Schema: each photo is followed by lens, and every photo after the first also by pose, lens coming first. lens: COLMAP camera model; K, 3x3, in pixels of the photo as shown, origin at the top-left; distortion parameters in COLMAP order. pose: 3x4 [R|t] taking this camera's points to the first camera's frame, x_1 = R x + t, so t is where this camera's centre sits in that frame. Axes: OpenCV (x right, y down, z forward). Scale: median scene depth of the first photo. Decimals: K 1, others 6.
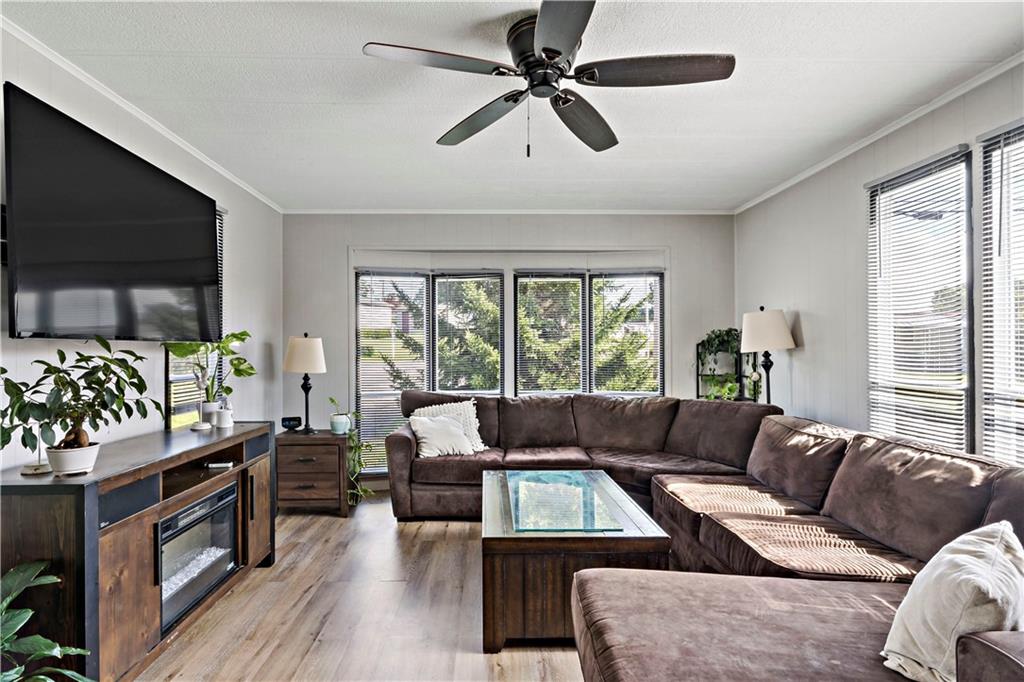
lens RADIAL K [[562.7, 0, 500.2], [0, 562.7, 329.5], [0, 0, 1]] dist [-0.011999, 0.004591]
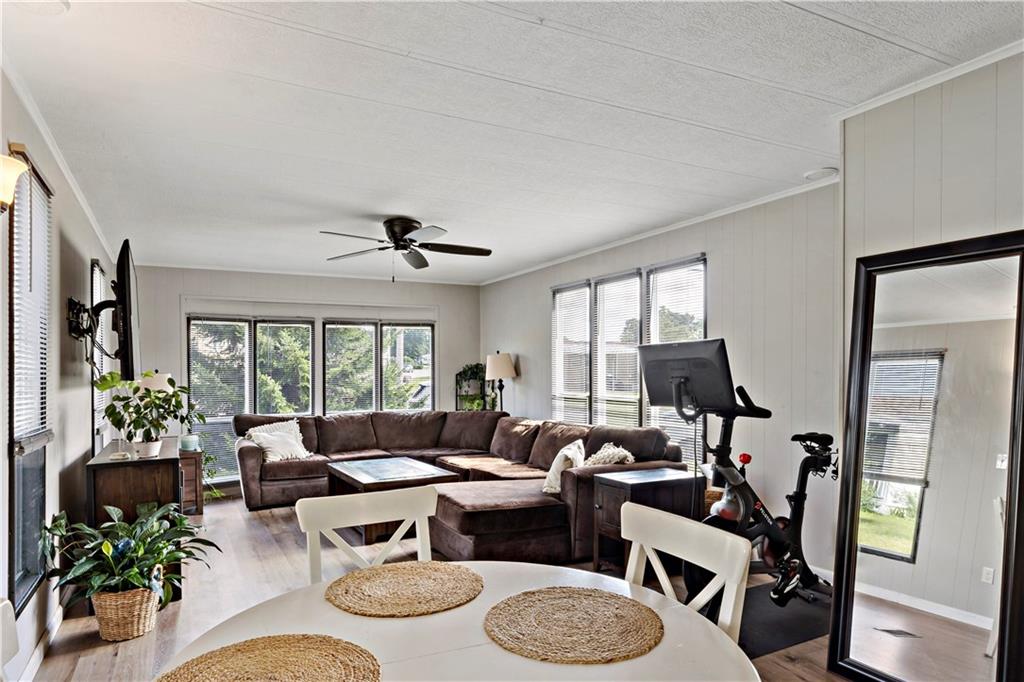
lens RADIAL K [[627.0, 0, 509.0], [0, 627.0, 352.1], [0, 0, 1]] dist [-0.003813, 0.000967]
pose [[0.892752, 0.003499, 0.450536, -0.308935], [-0.002756, 0.999994, -0.002304, -0.033281], [-0.450541, 0.000815, 0.892755, -0.606225]]
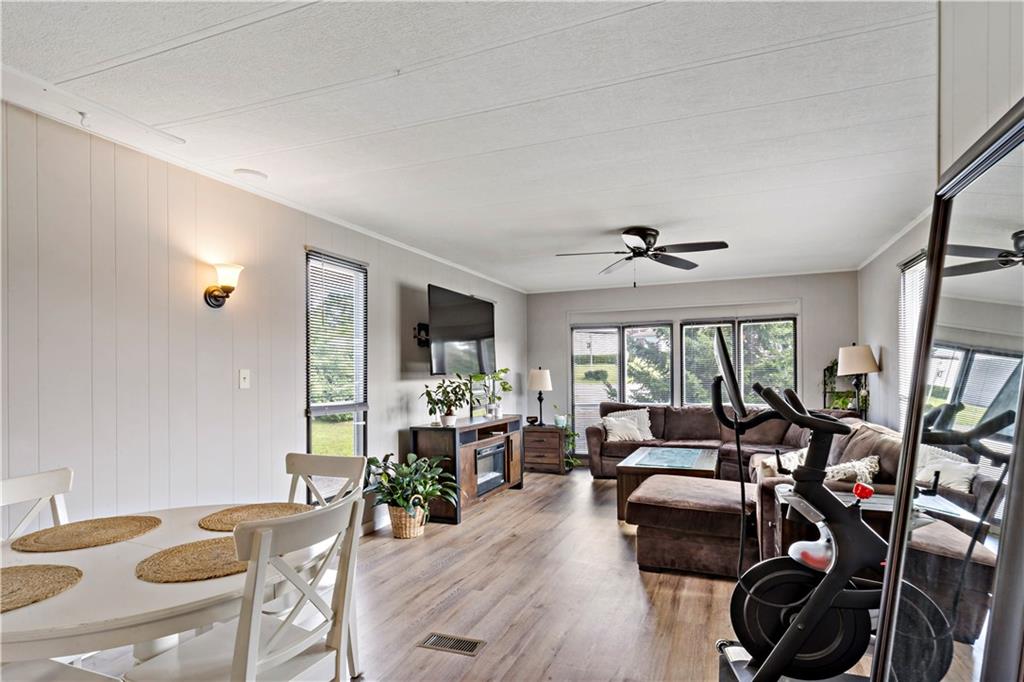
lens RADIAL K [[547.9, 0, 509.6], [0, 547.9, 366.9], [0, 0, 1]] dist [0.002457, 0.000698]
pose [[0.915801, -0.017728, -0.401240, 0.260649], [0.027933, 0.999418, 0.019598, -0.030654], [0.400659, -0.029156, 0.915763, -0.599905]]
